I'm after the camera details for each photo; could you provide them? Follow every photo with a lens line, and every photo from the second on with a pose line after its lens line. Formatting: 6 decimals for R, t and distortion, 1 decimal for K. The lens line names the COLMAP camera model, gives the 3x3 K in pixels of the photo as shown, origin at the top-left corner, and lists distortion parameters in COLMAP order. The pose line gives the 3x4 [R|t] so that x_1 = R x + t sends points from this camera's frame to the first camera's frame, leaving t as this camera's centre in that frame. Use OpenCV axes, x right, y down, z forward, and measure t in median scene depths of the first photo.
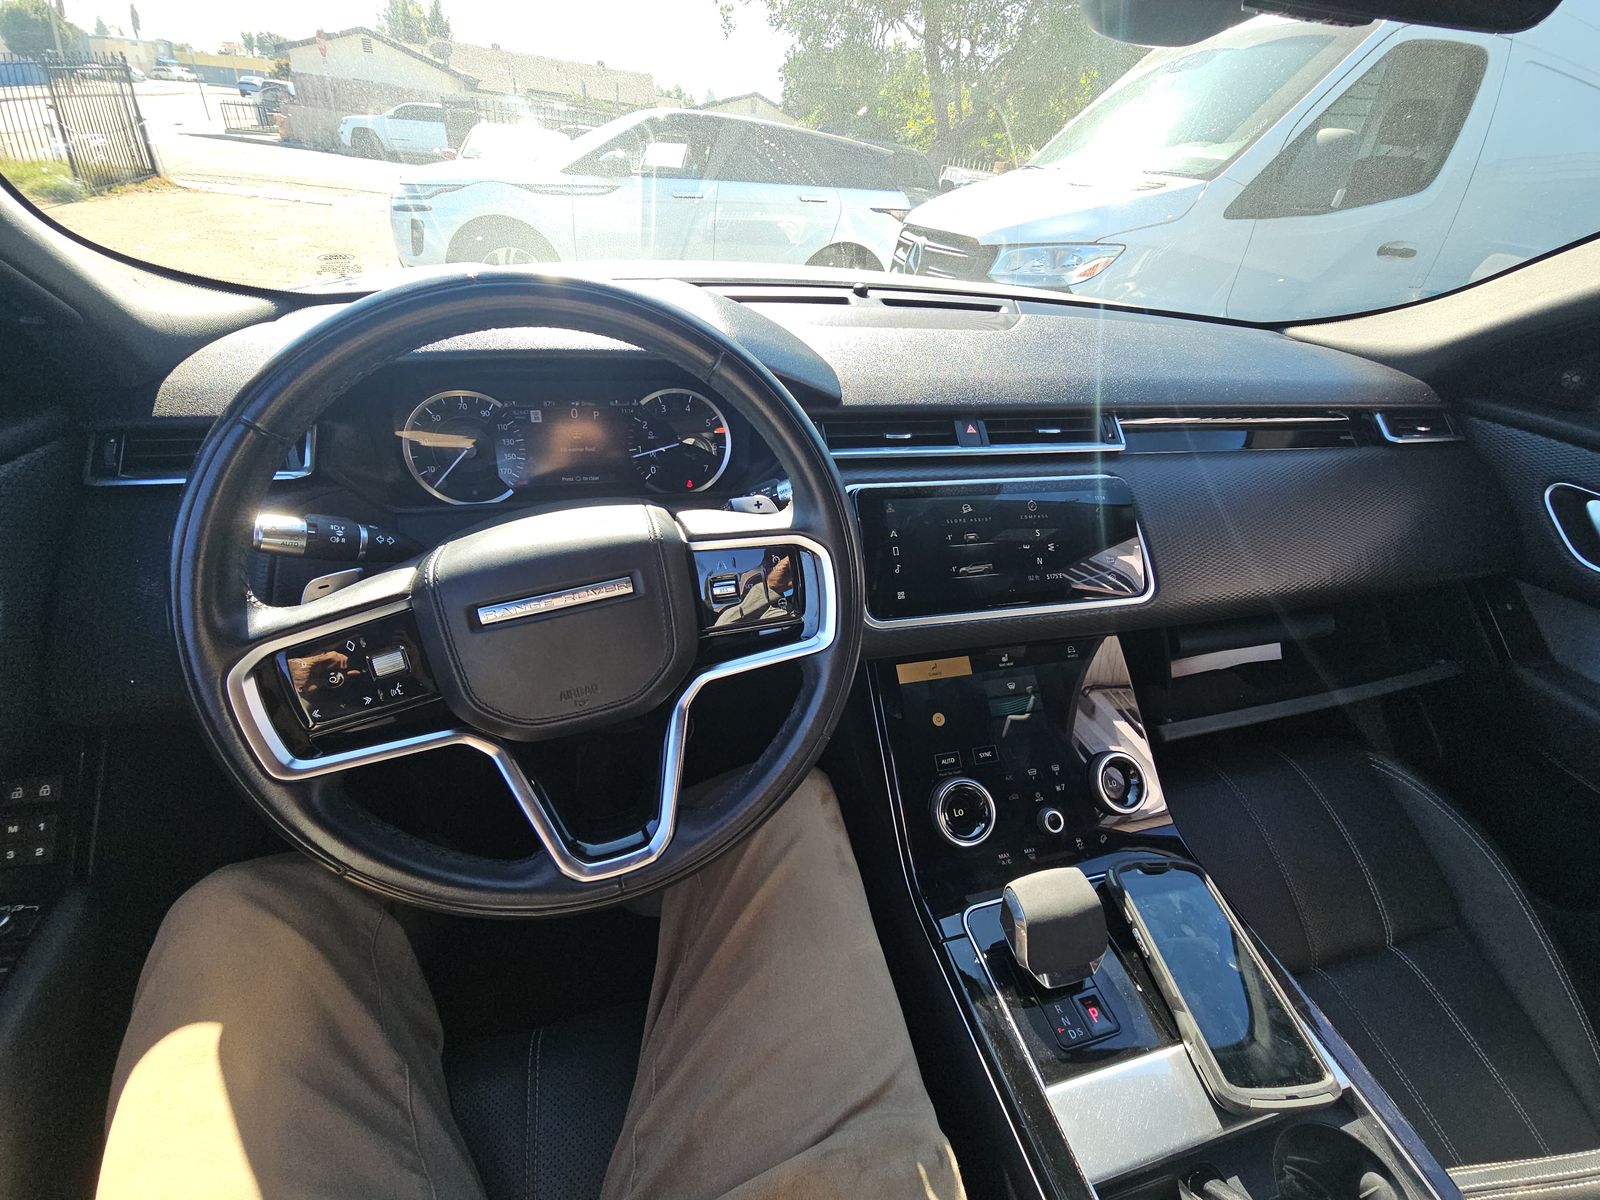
lens RADIAL K [[640.1, 0, 773.6], [0, 640.1, 595.5], [0, 0, 1]] dist [0.001374, 0.000038]
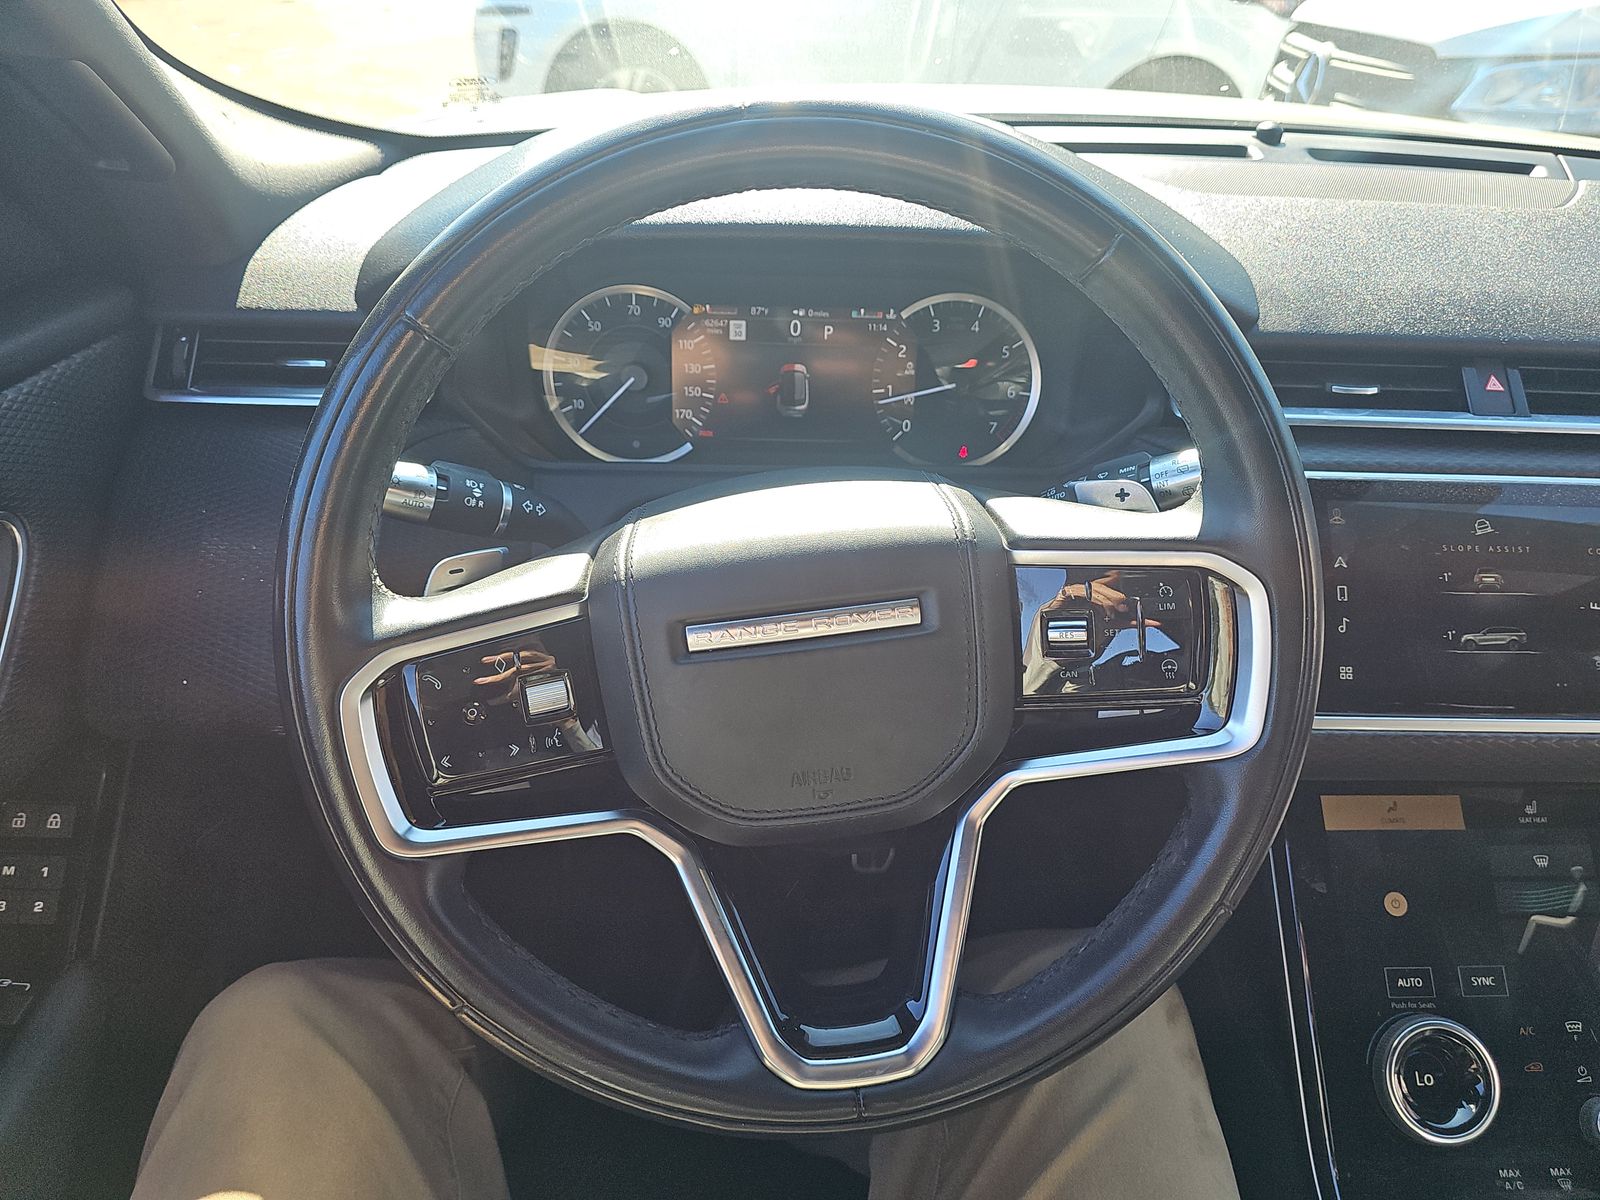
lens RADIAL K [[1051.1, 0, 768.5], [0, 1051.1, 611.1], [0, 0, 1]] dist [0.038092, -0.042985]
pose [[0.976240, 0.092514, -0.195952, -0.139776], [-0.096852, 0.995218, -0.012650, 0.008017], [0.193845, 0.031327, 0.980532, -0.008396]]
